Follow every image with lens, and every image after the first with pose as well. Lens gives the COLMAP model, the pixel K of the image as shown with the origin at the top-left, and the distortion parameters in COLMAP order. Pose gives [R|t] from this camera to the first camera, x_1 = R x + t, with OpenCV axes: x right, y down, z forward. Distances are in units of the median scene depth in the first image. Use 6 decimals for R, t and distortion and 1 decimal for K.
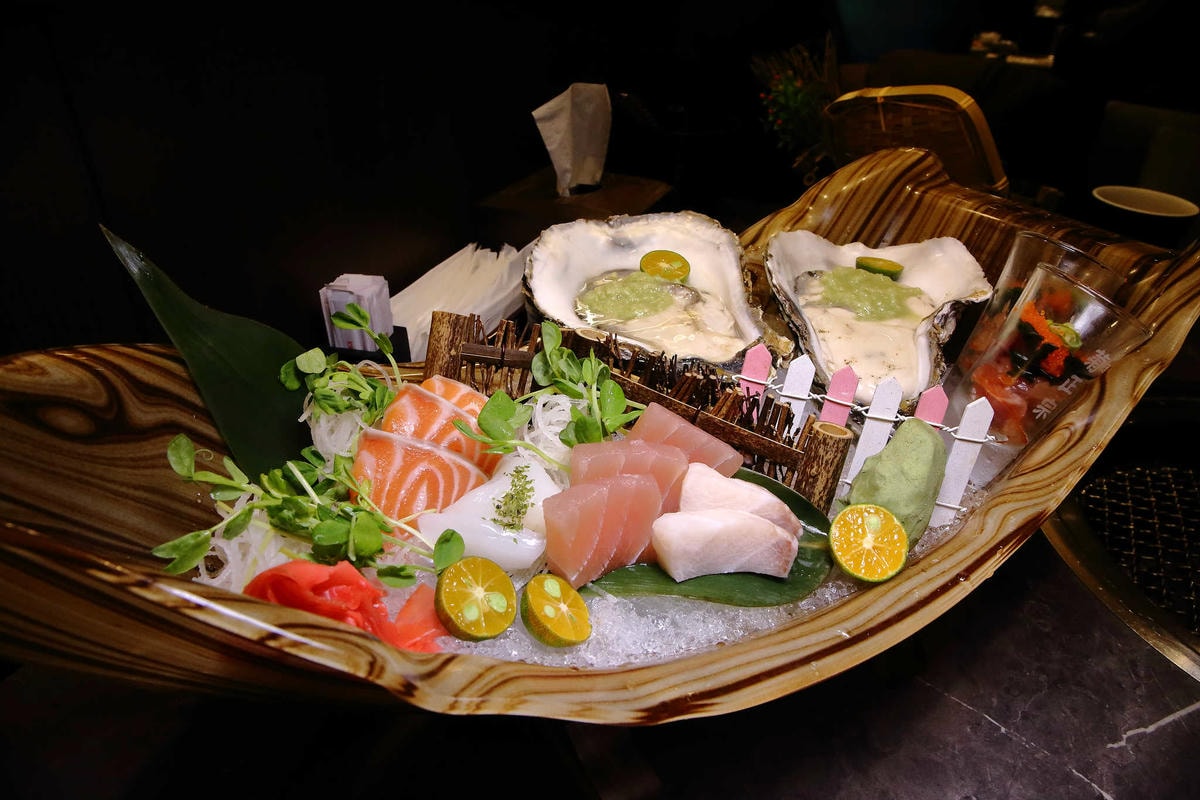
lens RADIAL K [[803.3, 0, 585.8], [0, 803.3, 399.1], [0, 0, 1]] dist [-0.106774, 0.002259]
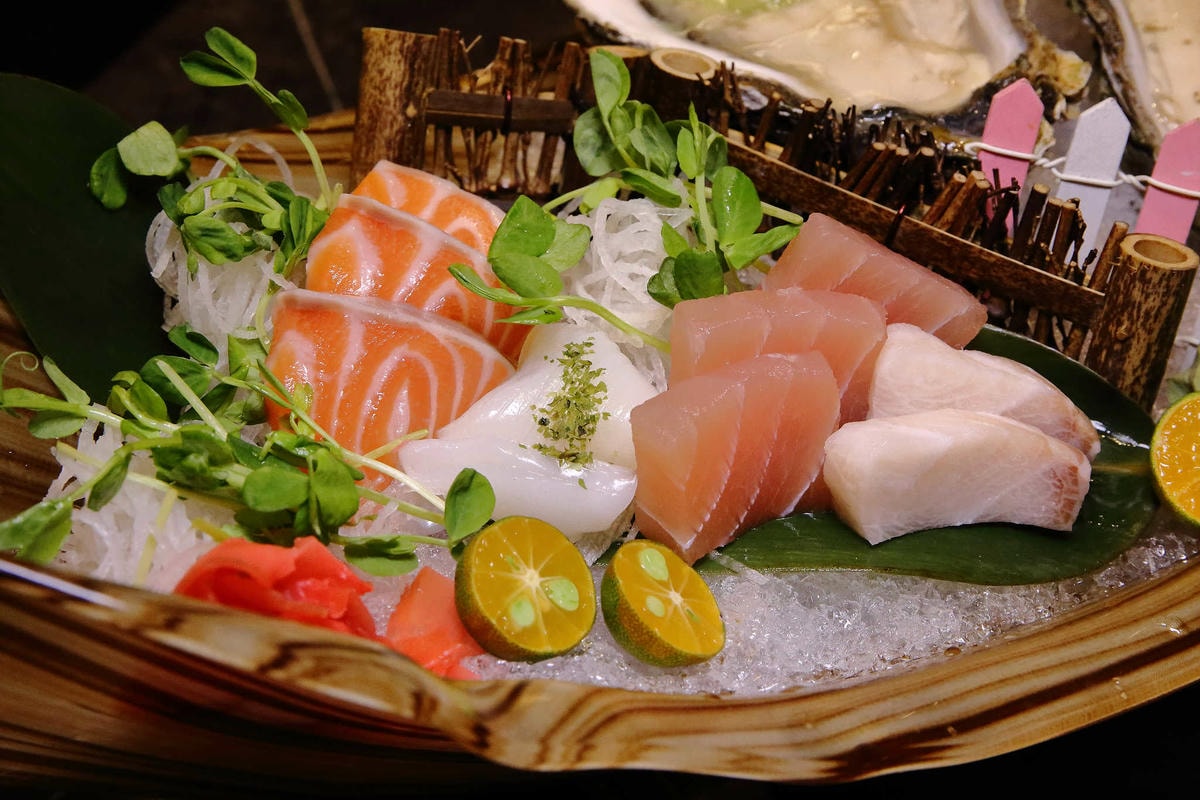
lens RADIAL K [[2052.7, 0, 600.0], [0, 2052.7, 400.0], [0, 0, 1]] dist [-0.001901, 0.313138]
pose [[0.999302, -0.037042, 0.004793, -0.074813], [0.035766, 0.985969, 0.163052, -0.106424], [-0.010766, -0.162766, 0.986606, -0.380323]]
